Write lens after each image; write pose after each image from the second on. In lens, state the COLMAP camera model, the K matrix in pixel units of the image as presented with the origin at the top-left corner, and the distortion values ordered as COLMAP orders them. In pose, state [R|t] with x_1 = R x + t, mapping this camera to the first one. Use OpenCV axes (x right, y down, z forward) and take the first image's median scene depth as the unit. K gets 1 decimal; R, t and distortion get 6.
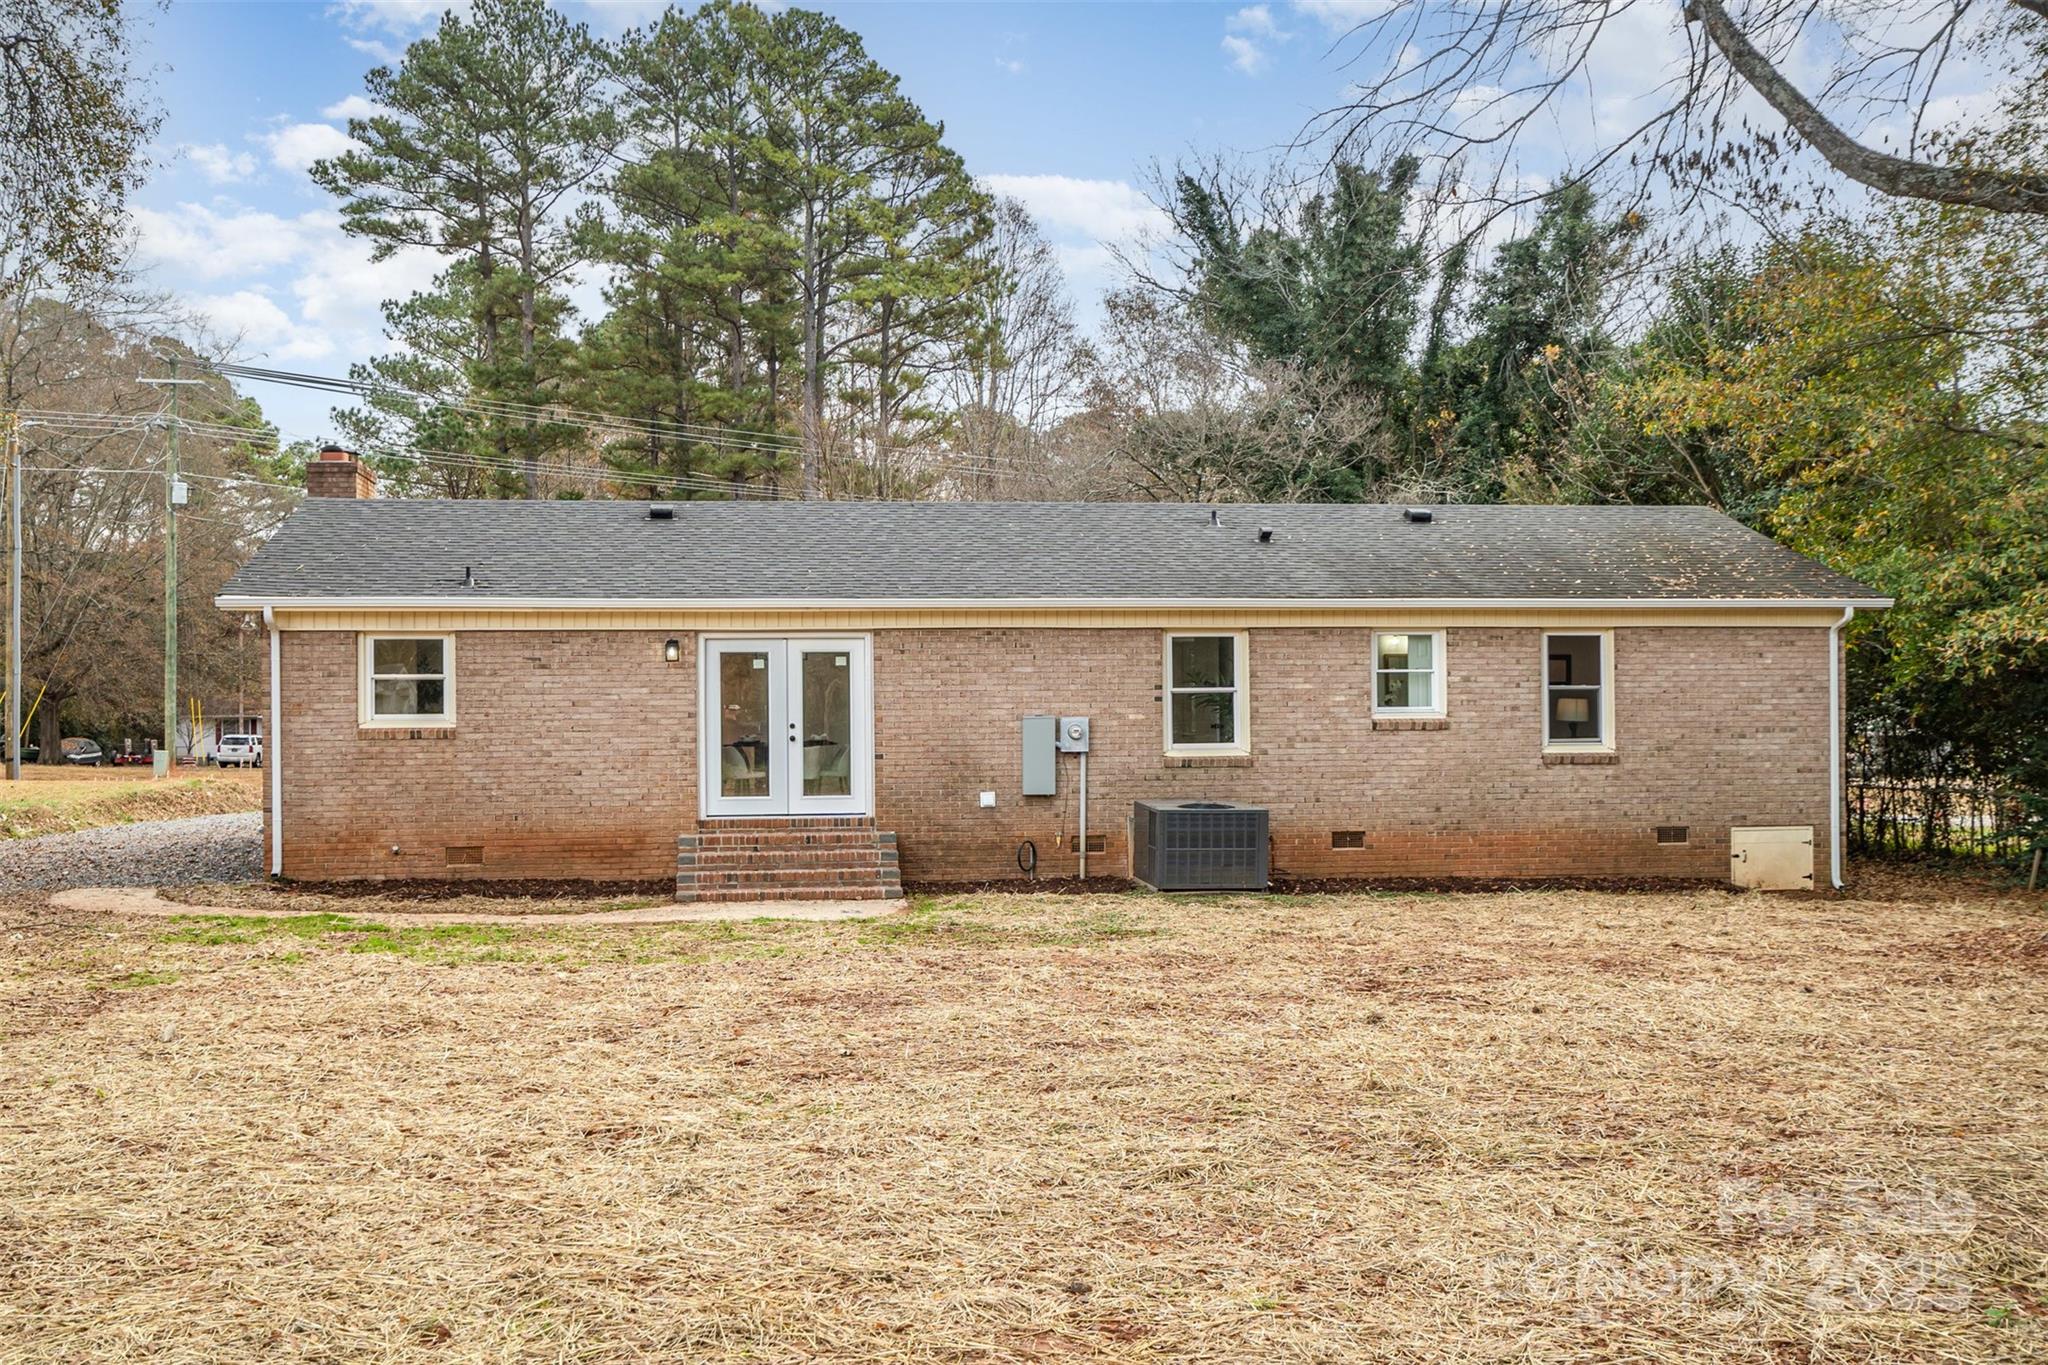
lens RADIAL K [[2032.5, 0, 1024.8], [0, 2032.5, 684.9], [0, 0, 1]] dist [0.003918, 0.000000]
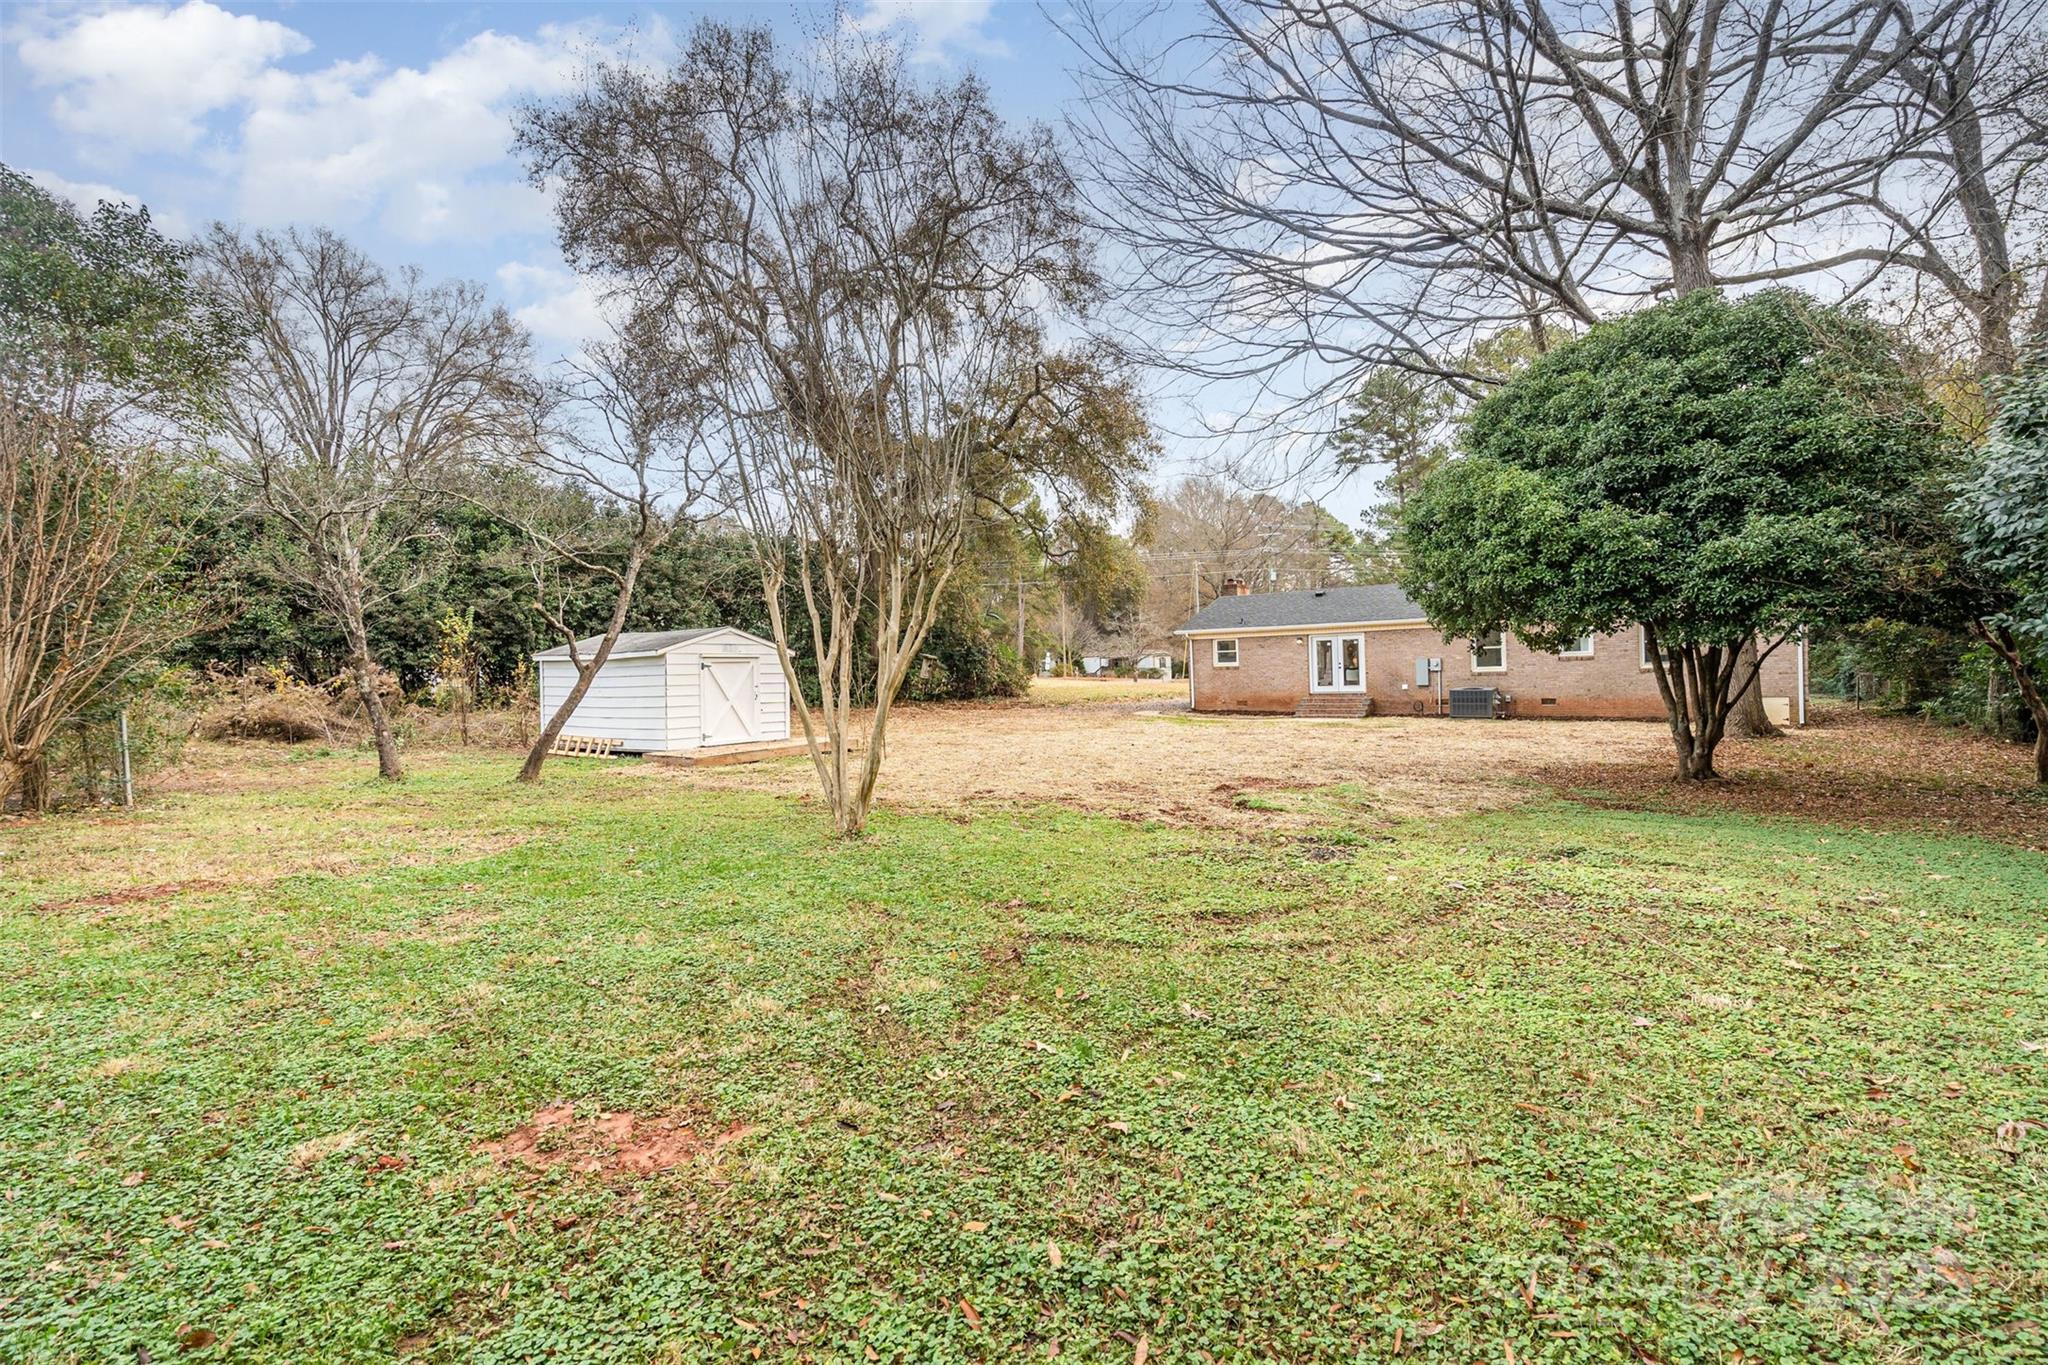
lens RADIAL K [[940.8, 0, 1023.0], [0, 940.8, 677.3], [0, 0, 1]] dist [0.003011, 0.001086]
pose [[0.743914, -0.010353, -0.668196, 0.489620], [0.033873, 0.999179, 0.022230, -0.007281], [0.667417, -0.039171, 0.743653, -0.401718]]
